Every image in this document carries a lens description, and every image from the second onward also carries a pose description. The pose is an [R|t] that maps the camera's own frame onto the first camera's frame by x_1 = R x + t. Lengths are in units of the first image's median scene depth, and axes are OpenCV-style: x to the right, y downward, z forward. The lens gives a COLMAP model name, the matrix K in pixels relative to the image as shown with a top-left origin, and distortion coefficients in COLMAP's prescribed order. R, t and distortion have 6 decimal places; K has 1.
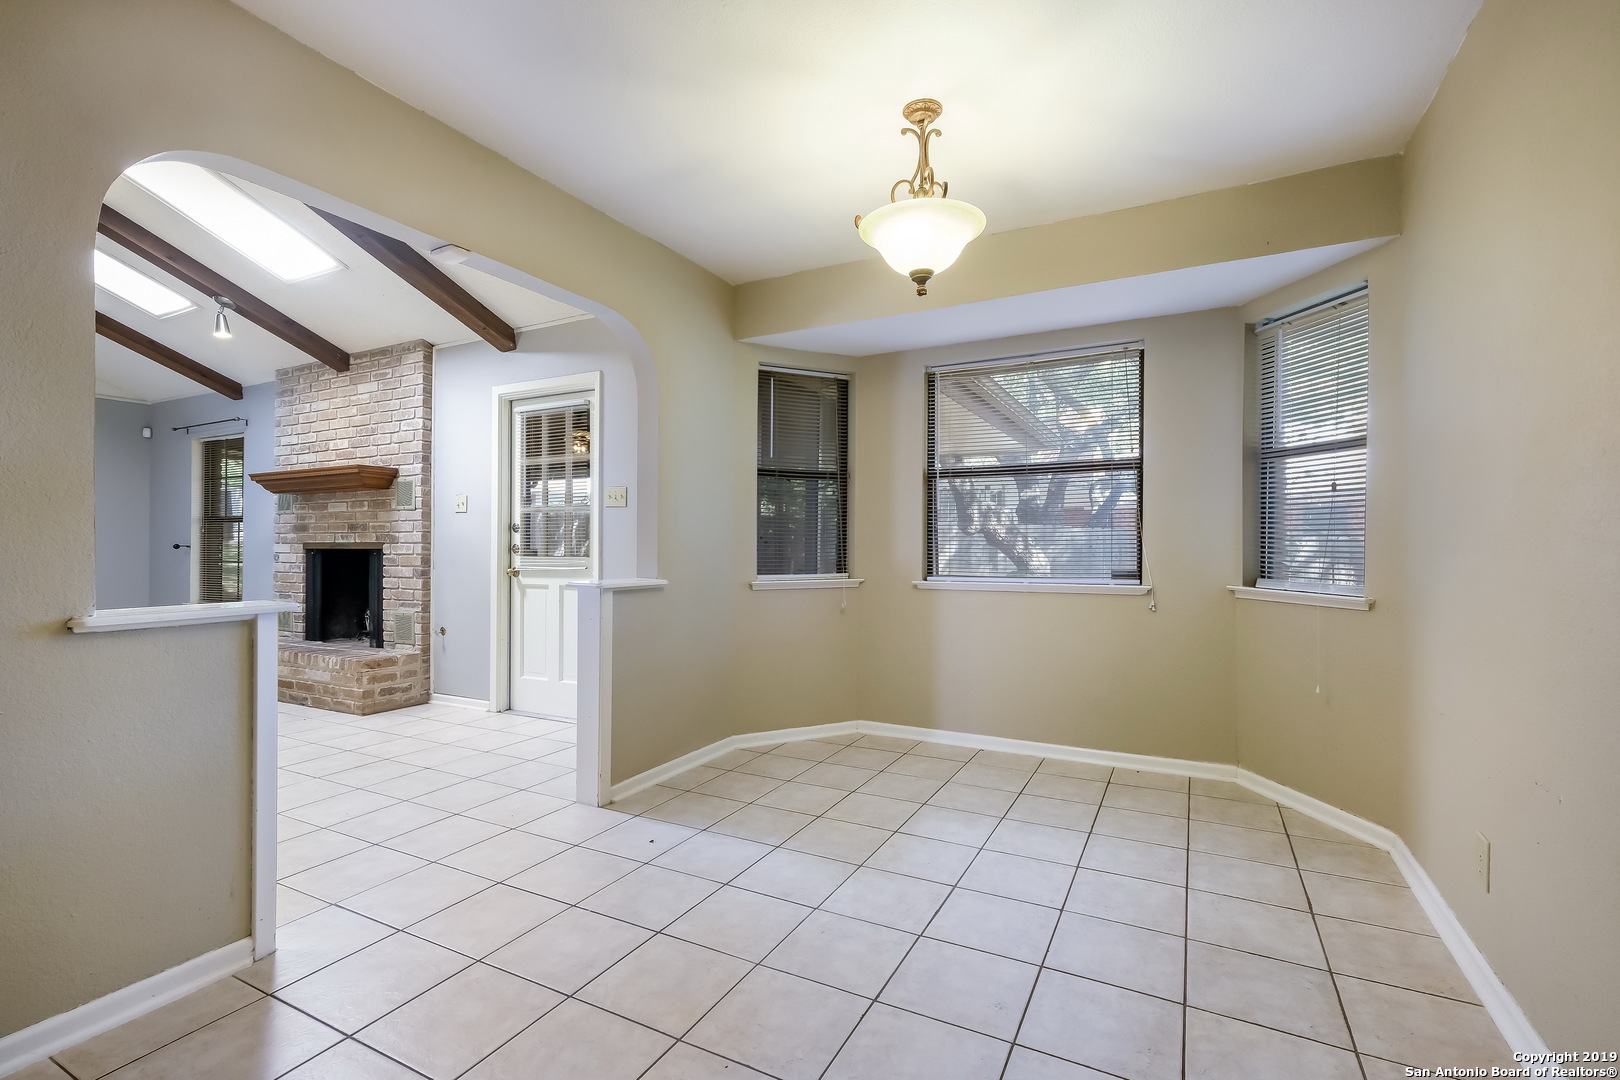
lens RADIAL K [[707.7, 0, 808.7], [0, 707.7, 550.5], [0, 0, 1]] dist [-0.001965, 0.002106]
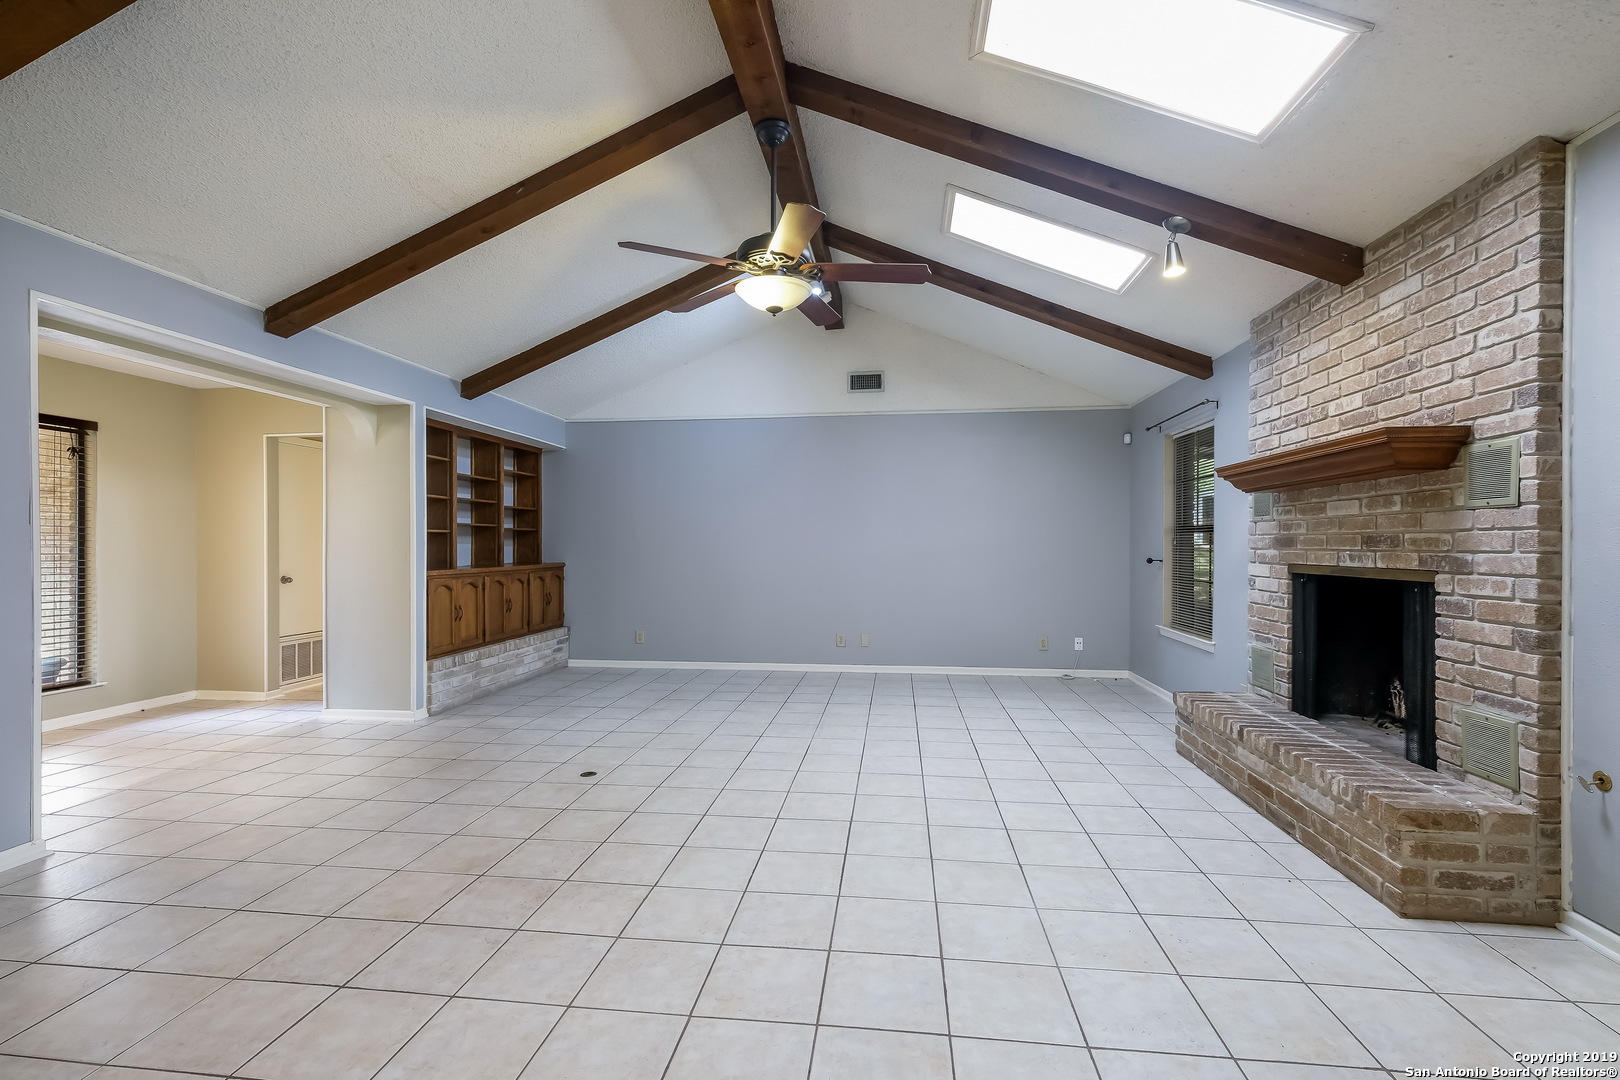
lens RADIAL K [[707.7, 0, 813.4], [0, 707.7, 542.2], [0, 0, 1]] dist [-0.001965, 0.002106]
pose [[0.348161, -0.005457, -0.937419, -0.271243], [-0.002464, 0.999974, -0.006737, -0.028431], [0.937431, 0.004655, 0.348139, 0.384868]]
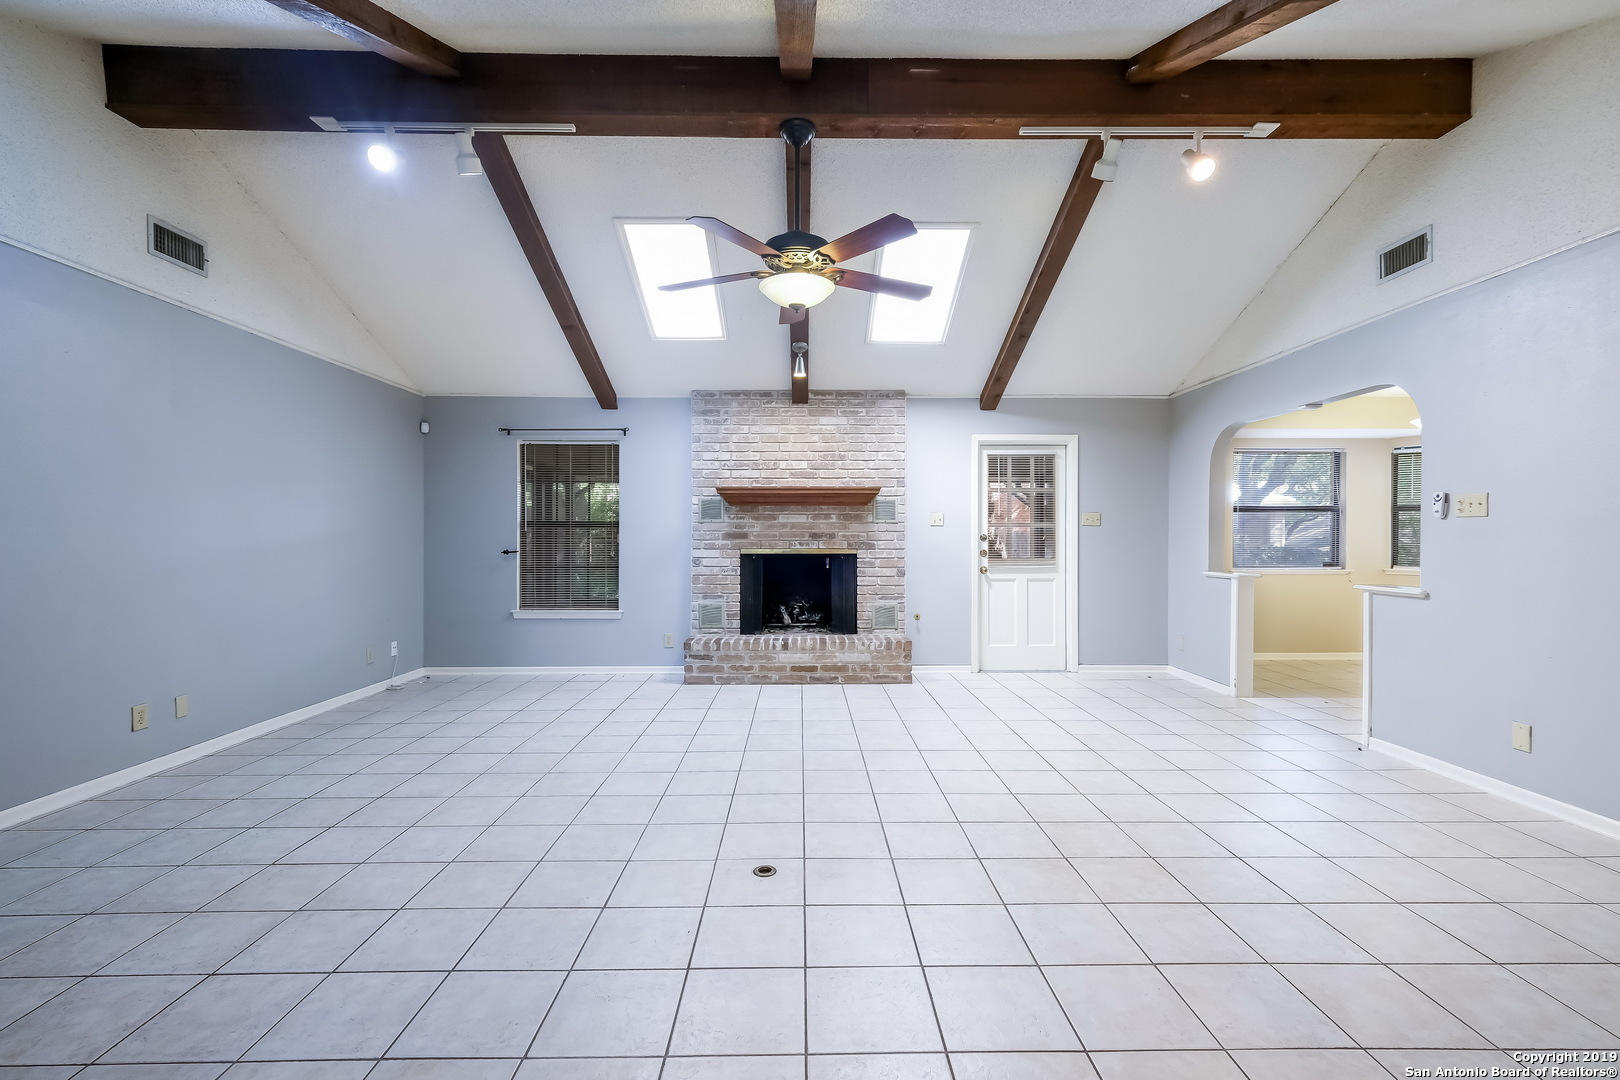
lens RADIAL K [[707.7, 0, 800.6], [0, 707.7, 545.2], [0, 0, 1]] dist [-0.001965, 0.002106]
pose [[0.882785, -0.006494, 0.469732, -1.287087], [0.003116, 0.999963, 0.007970, -0.027901], [-0.469767, -0.005572, 0.882773, -0.045371]]
